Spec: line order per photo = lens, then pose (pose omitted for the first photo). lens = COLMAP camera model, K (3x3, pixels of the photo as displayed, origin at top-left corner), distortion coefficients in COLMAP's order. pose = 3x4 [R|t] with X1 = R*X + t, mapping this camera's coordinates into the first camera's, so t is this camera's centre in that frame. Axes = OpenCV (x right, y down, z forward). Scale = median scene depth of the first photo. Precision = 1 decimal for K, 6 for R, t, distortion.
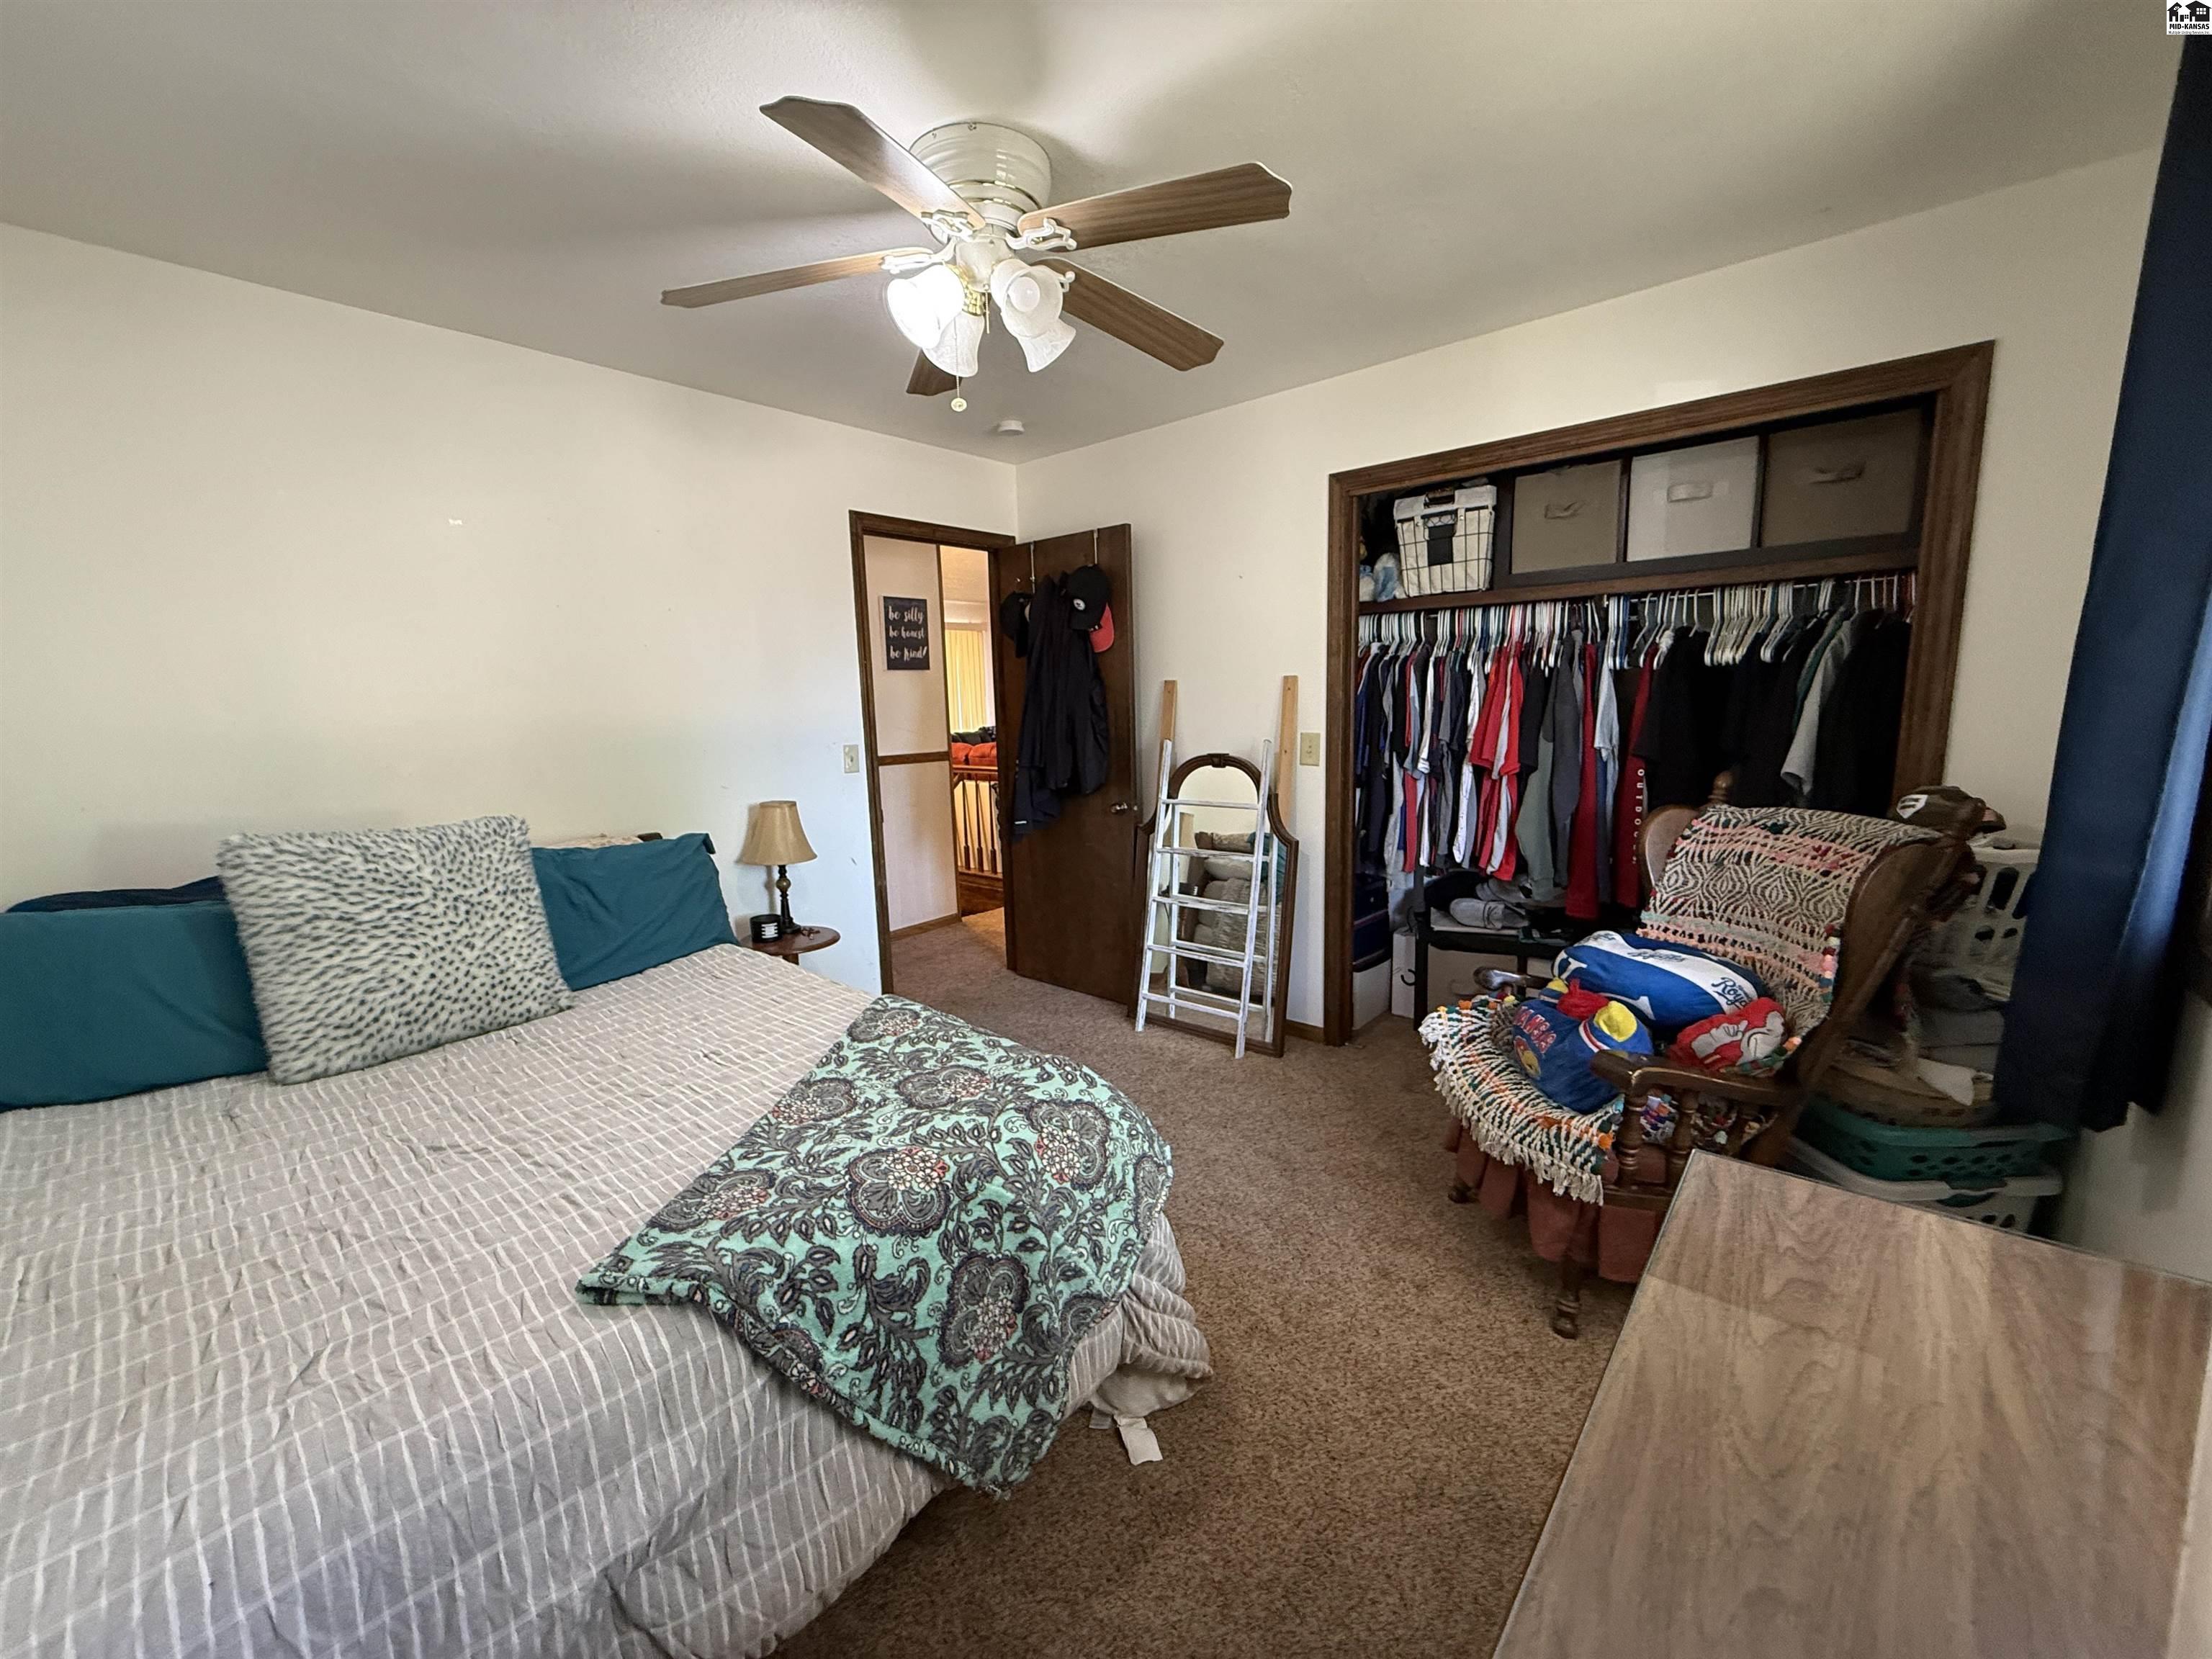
lens RADIAL K [[885.8, 0, 1102.9], [0, 885.8, 838.0], [0, 0, 1]] dist [-0.010088, 0.000129]
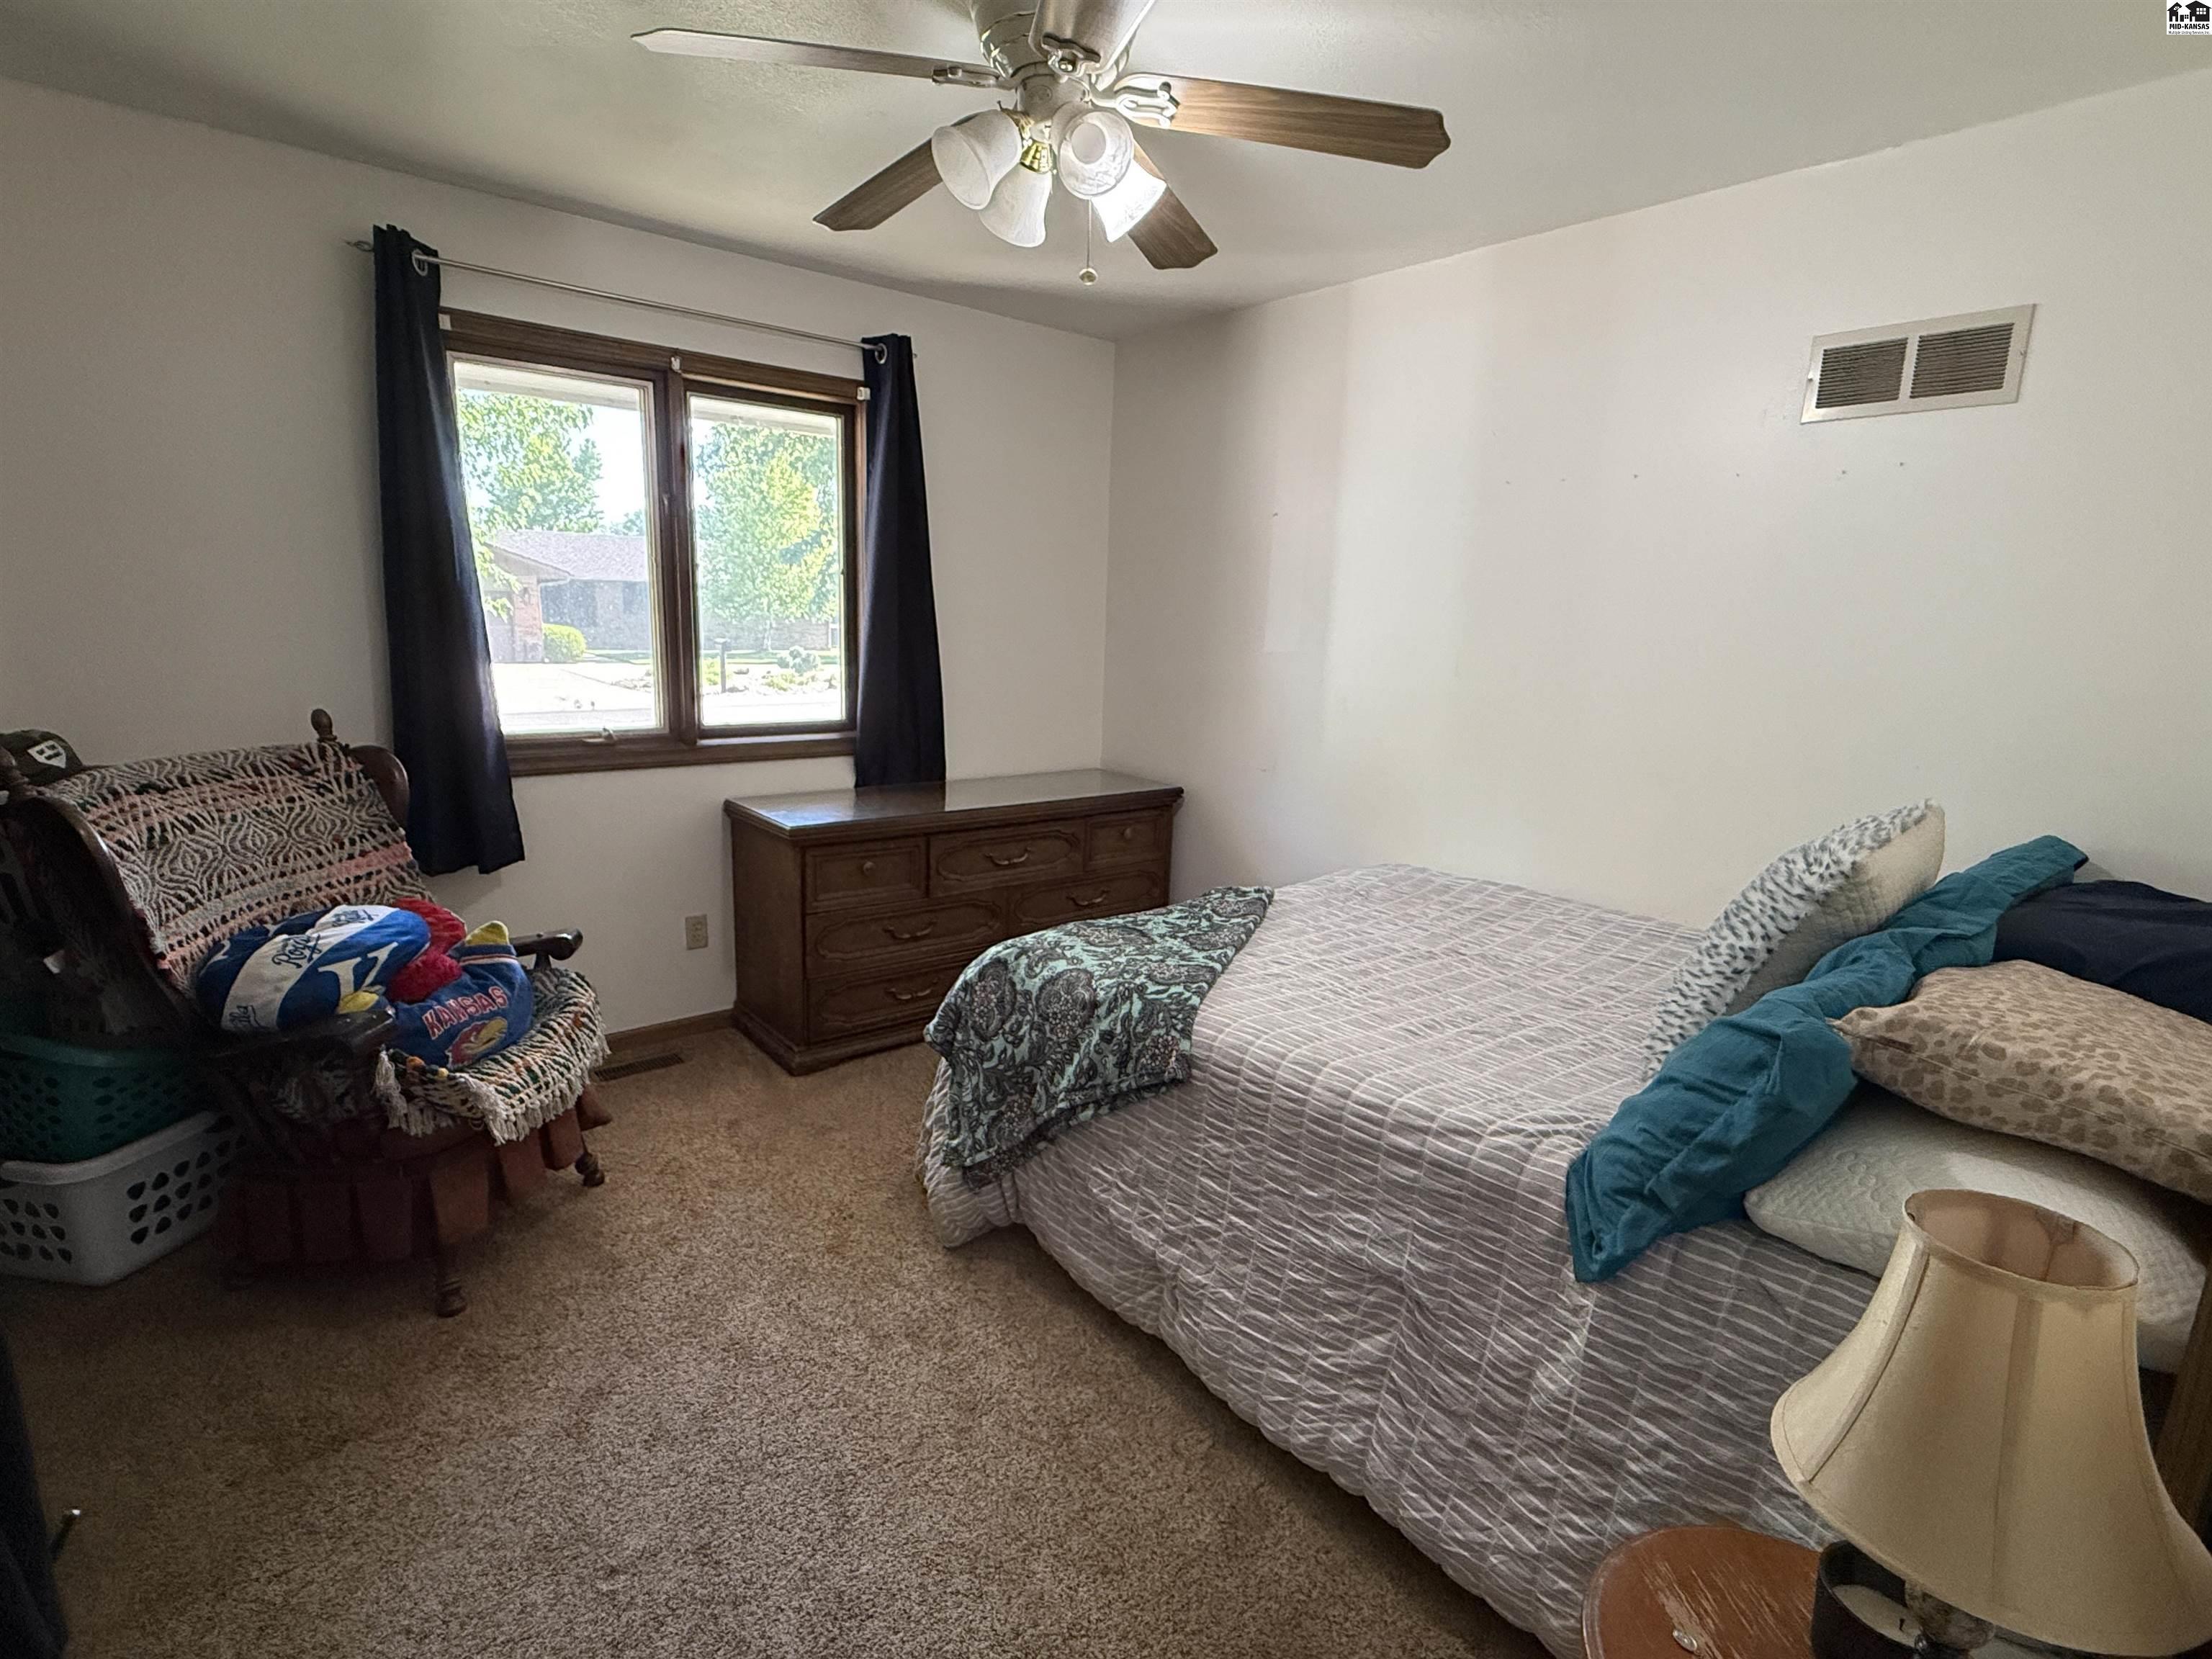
lens RADIAL K [[1097.9, 0, 1109.2], [0, 1097.9, 828.9], [0, 0, 1]] dist [0.003860, 0.000374]
pose [[-0.986953, -0.034500, 0.157269, -0.377185], [0.022759, 0.937072, 0.348393, -0.387965], [-0.159392, 0.347427, -0.924061, 2.213610]]
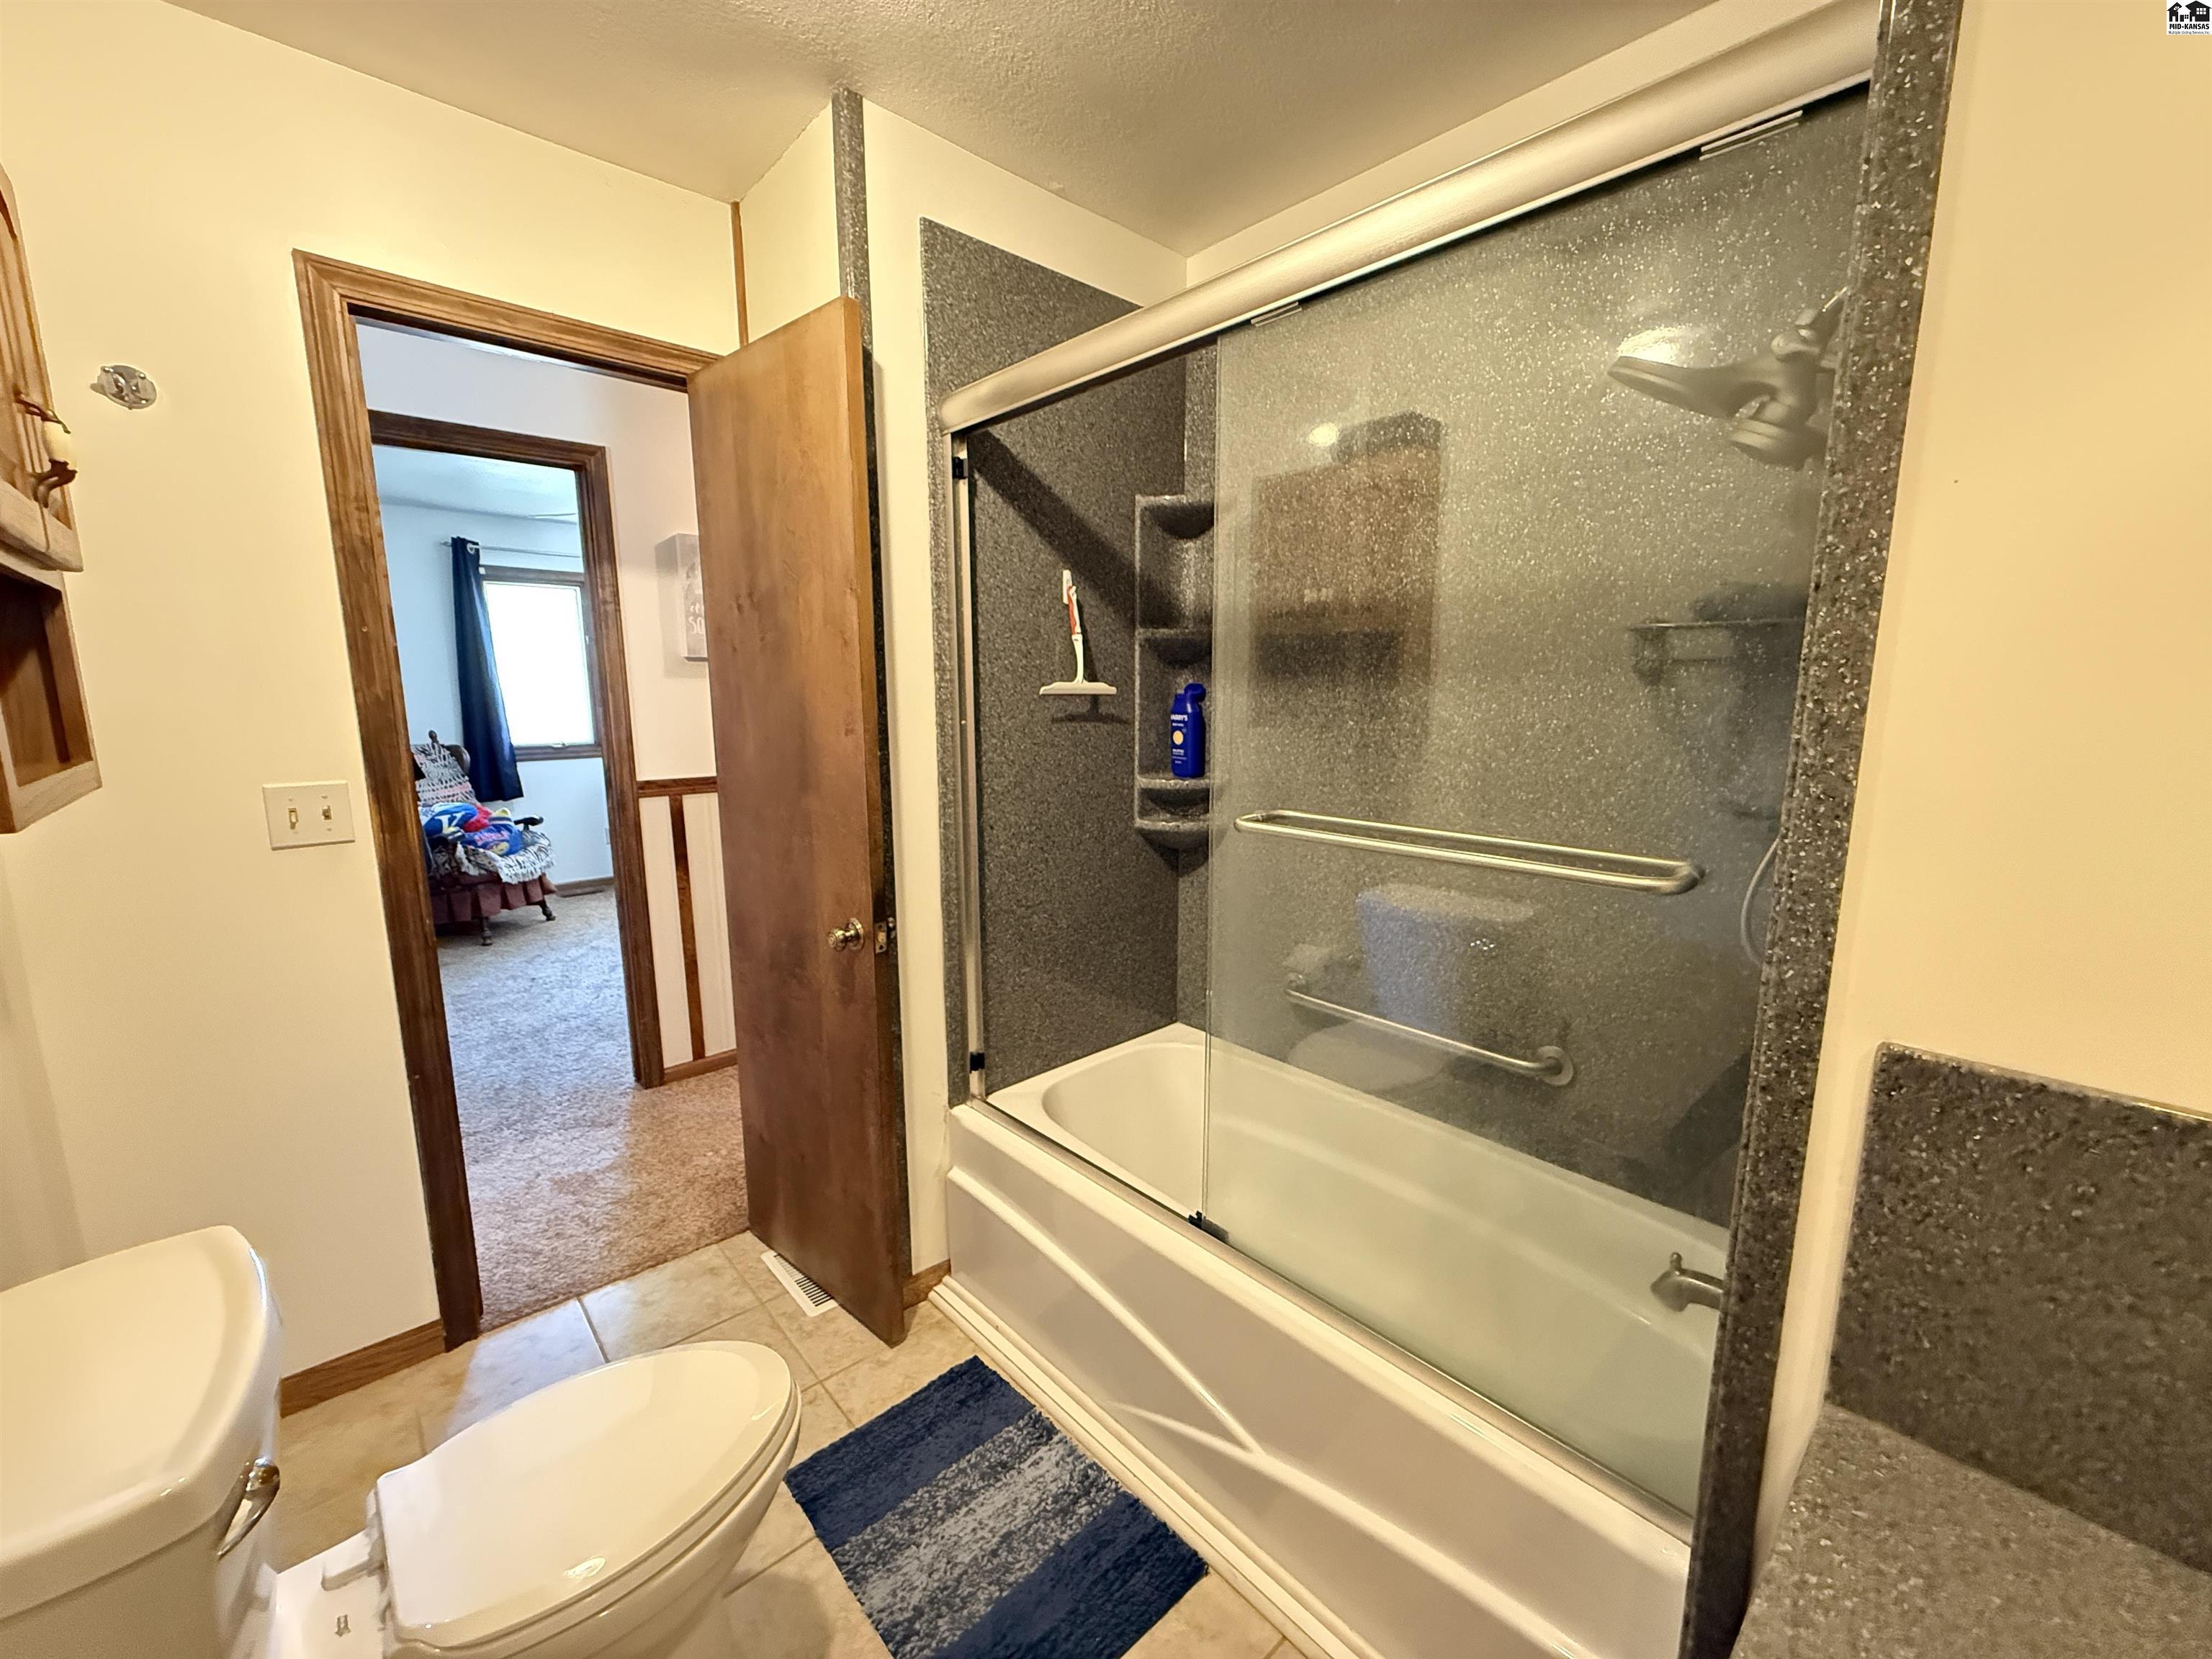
lens RADIAL K [[885.8, 0, 1109.9], [0, 885.8, 834.4], [0, 0, 1]] dist [-0.010088, 0.000129]
pose [[-0.993173, 0.018207, 0.115225, -1.700539], [0.053519, 0.948777, 0.311381, -0.509507], [-0.103653, 0.315422, -0.943273, 3.641337]]
